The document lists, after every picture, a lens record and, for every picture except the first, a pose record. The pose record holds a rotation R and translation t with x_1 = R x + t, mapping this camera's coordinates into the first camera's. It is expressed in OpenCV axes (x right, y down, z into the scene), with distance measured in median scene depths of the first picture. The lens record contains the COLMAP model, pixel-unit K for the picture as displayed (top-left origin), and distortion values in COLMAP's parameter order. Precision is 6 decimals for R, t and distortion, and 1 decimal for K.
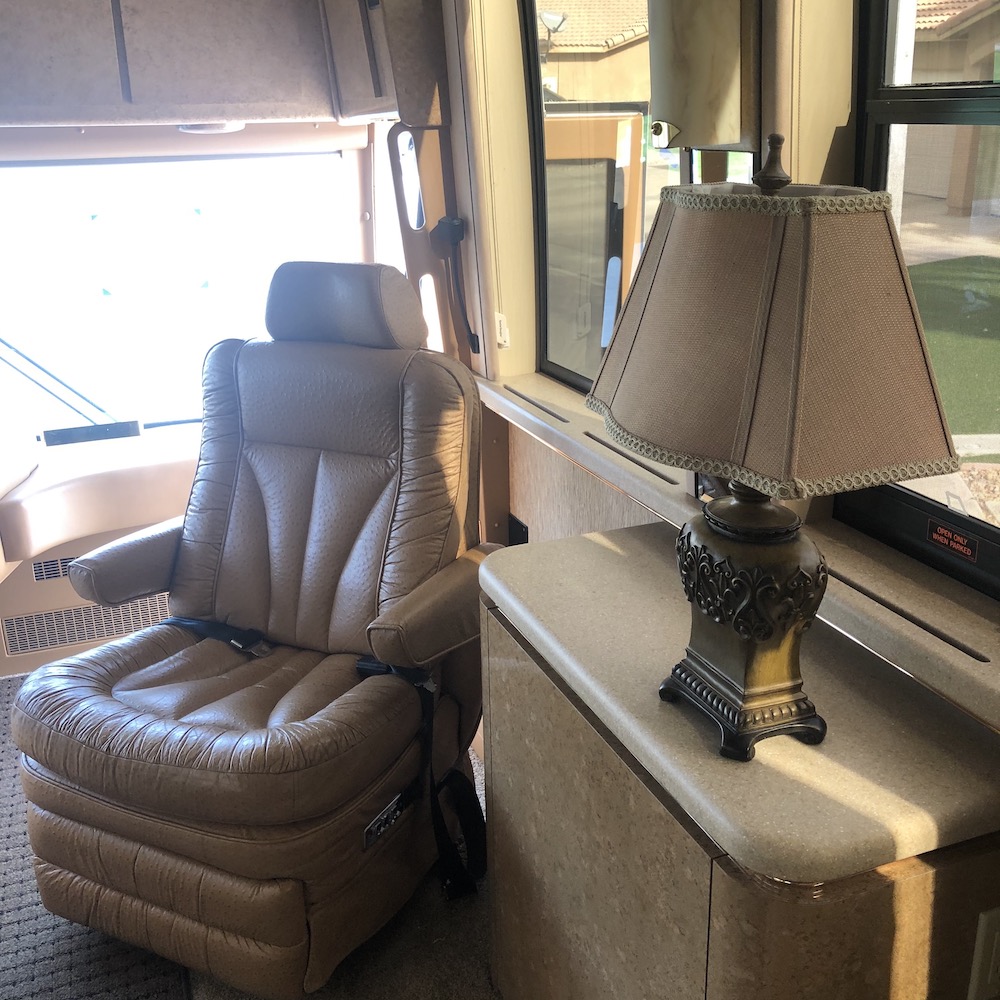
lens RADIAL K [[1102.1, 0, 500.0], [0, 1102.1, 500.0], [0, 0, 1]] dist [0.017650, 0.030063]
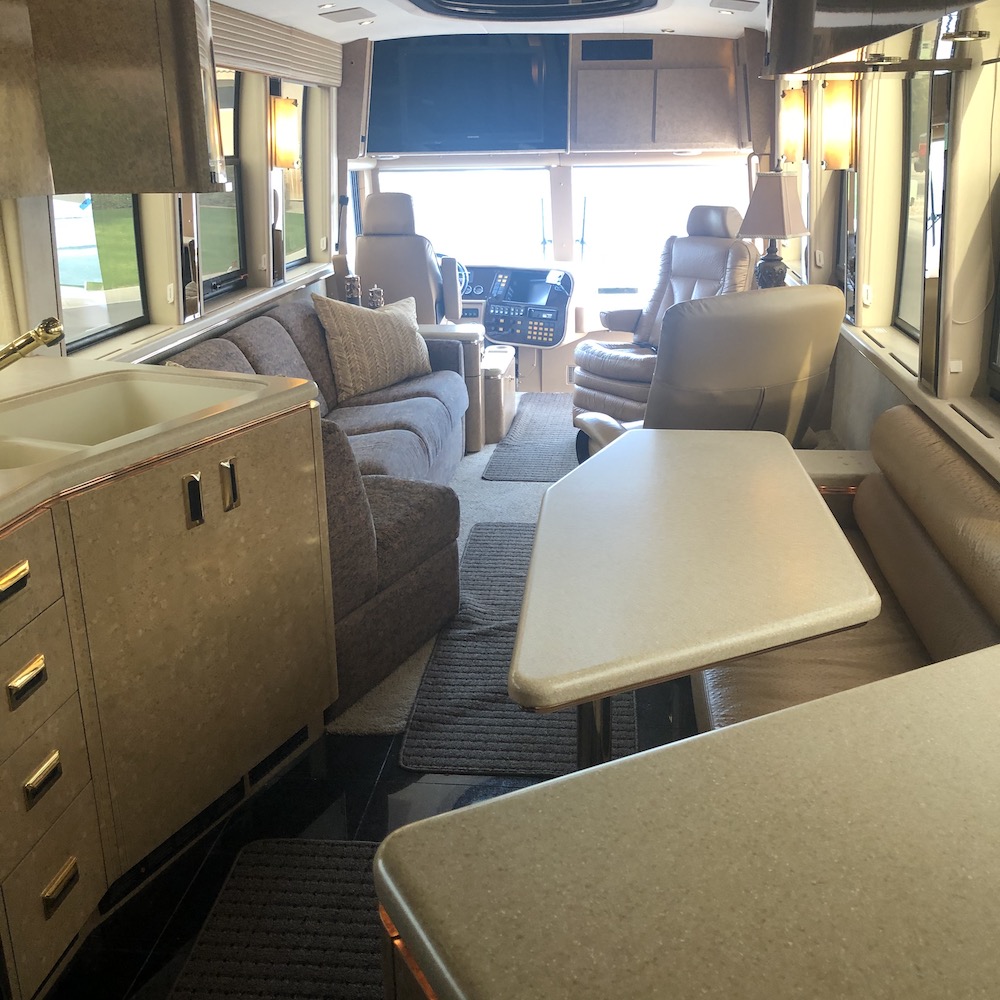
lens RADIAL K [[1066.8, 0, 500.0], [0, 1066.8, 500.0], [0, 0, 1]] dist [0.141492, -0.479377]
pose [[0.885050, 0.159310, -0.437386, 0.589787], [-0.162263, 0.986264, 0.030889, 0.445977], [0.436299, 0.043634, 0.898743, -1.389205]]
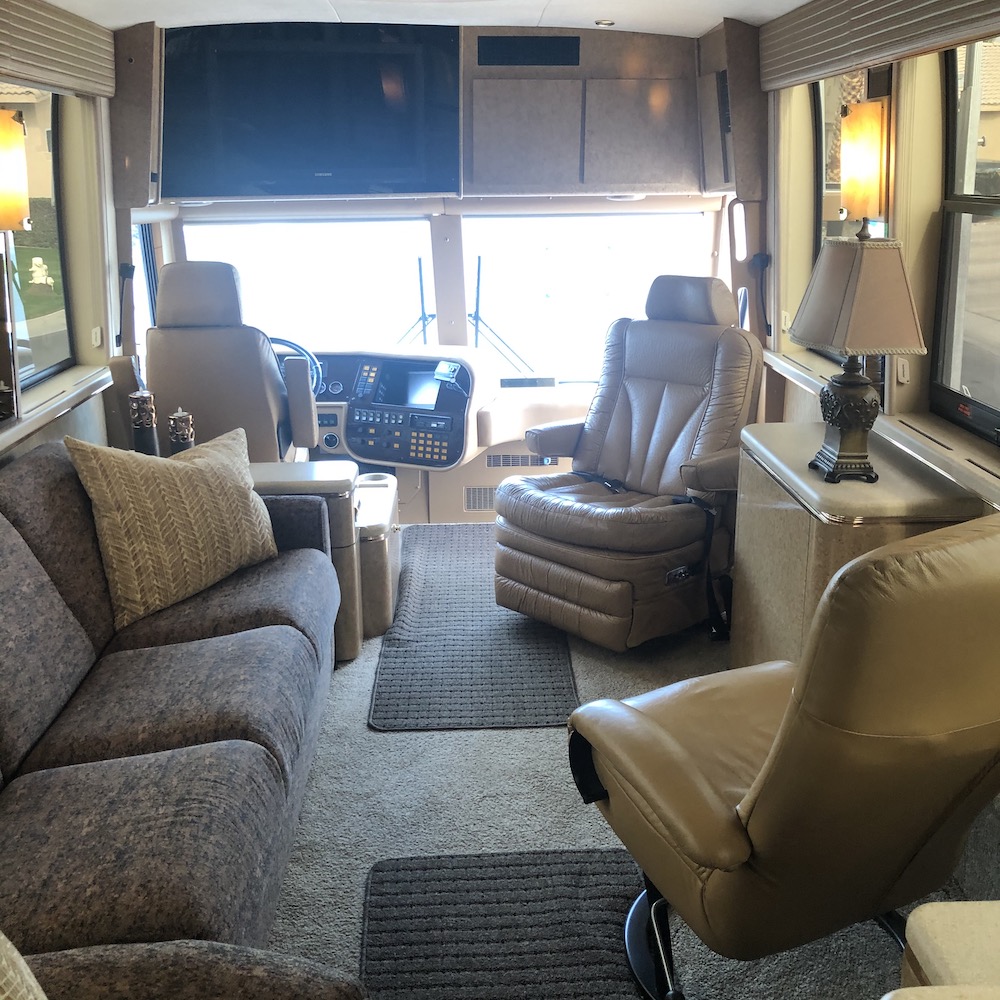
lens RADIAL K [[1102.1, 0, 500.0], [0, 1102.1, 500.0], [0, 0, 1]] dist [0.017650, 0.030063]
pose [[0.945291, 0.106543, -0.308340, 0.142451], [-0.119395, 0.992579, -0.023061, 0.207551], [0.303595, 0.058614, 0.950997, -0.717830]]
